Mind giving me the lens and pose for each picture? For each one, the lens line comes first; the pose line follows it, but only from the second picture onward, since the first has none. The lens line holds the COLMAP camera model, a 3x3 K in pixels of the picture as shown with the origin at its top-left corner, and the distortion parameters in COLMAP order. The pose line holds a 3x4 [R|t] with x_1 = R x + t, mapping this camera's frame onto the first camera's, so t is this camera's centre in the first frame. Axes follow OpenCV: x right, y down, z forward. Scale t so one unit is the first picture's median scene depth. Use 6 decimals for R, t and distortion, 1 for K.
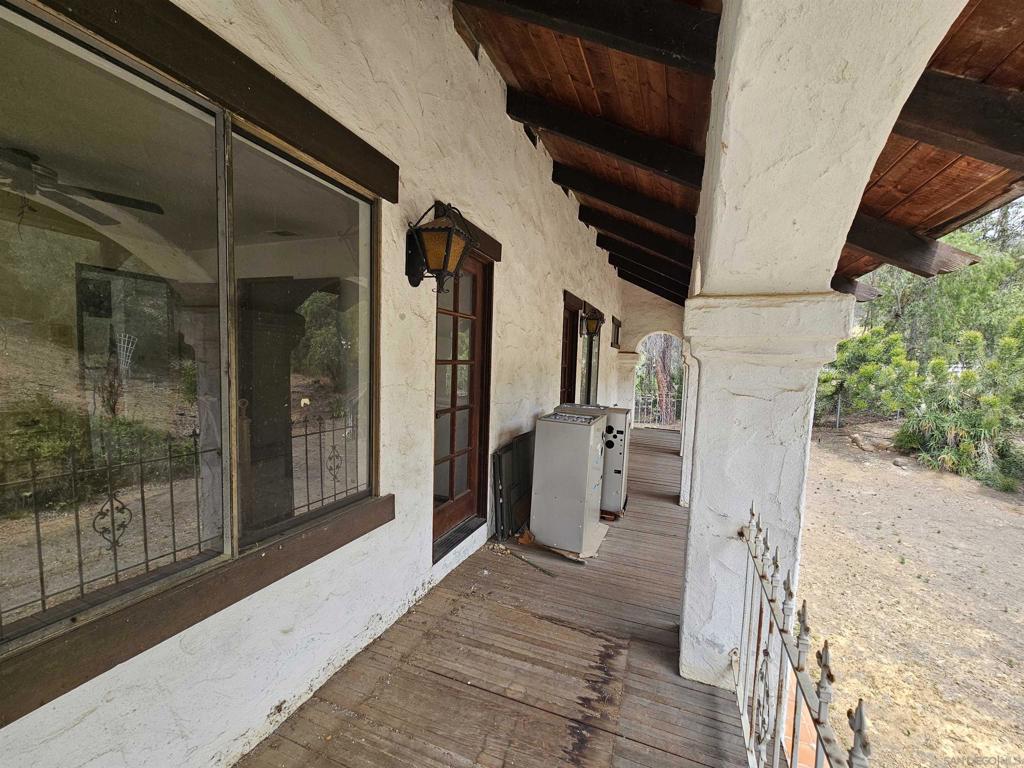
lens RADIAL K [[422.0, 0, 520.4], [0, 422.0, 387.7], [0, 0, 1]] dist [-0.000812, 0.002488]
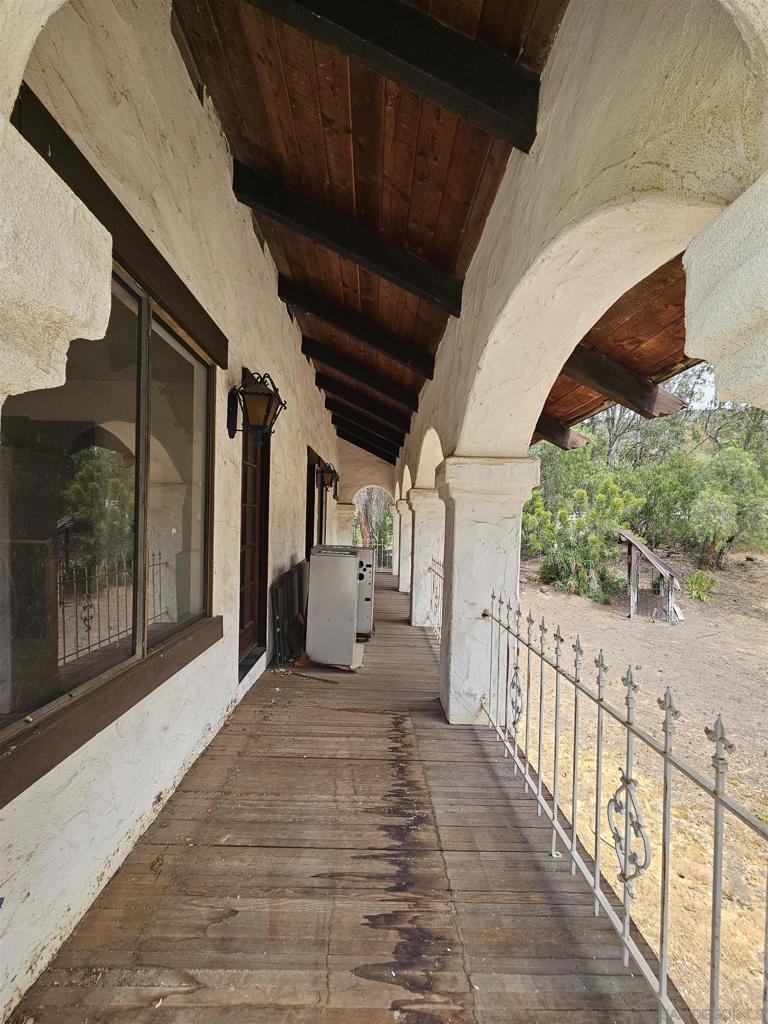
lens RADIAL K [[422.0, 0, 373.8], [0, 422.0, 517.9], [0, 0, 1]] dist [-0.000812, 0.002488]
pose [[0.934712, -0.010870, 0.355241, -0.217763], [0.031438, 0.998143, -0.052178, 0.040574], [-0.354014, 0.059939, 0.933317, -0.163576]]
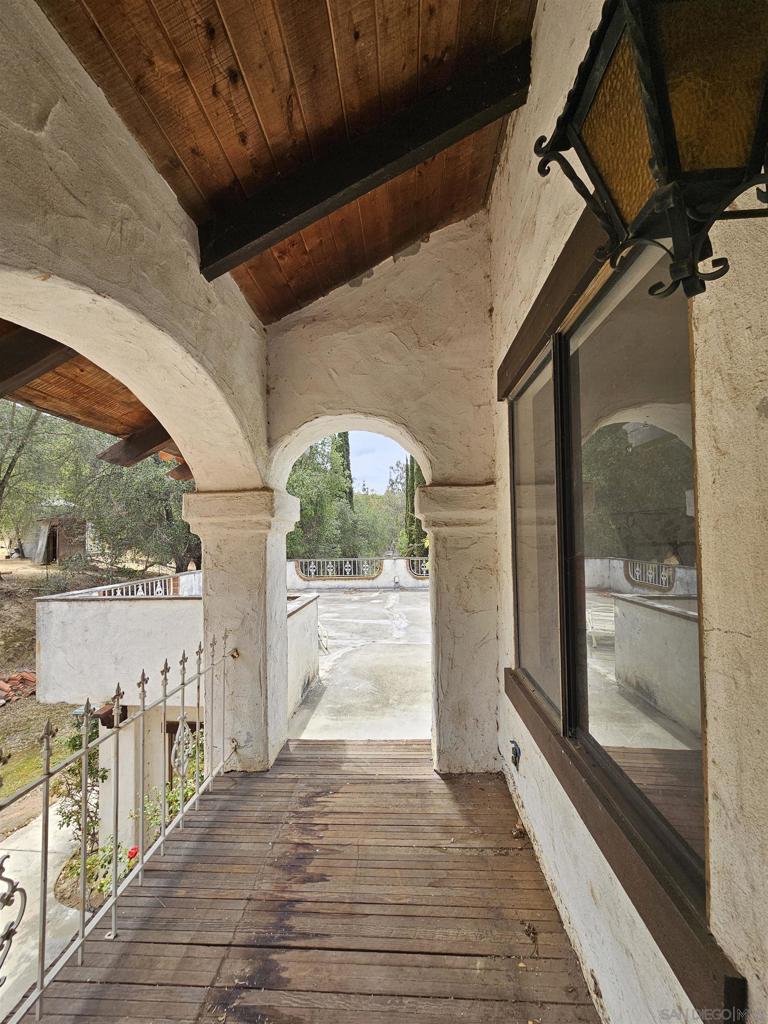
lens RADIAL K [[422.0, 0, 386.1], [0, 422.0, 516.5], [0, 0, 1]] dist [-0.000812, 0.002488]
pose [[-0.955184, -0.028703, -0.294619, 0.048437], [-0.038872, 0.998832, 0.028715, -0.080990], [0.293450, 0.038880, -0.955183, 0.884523]]
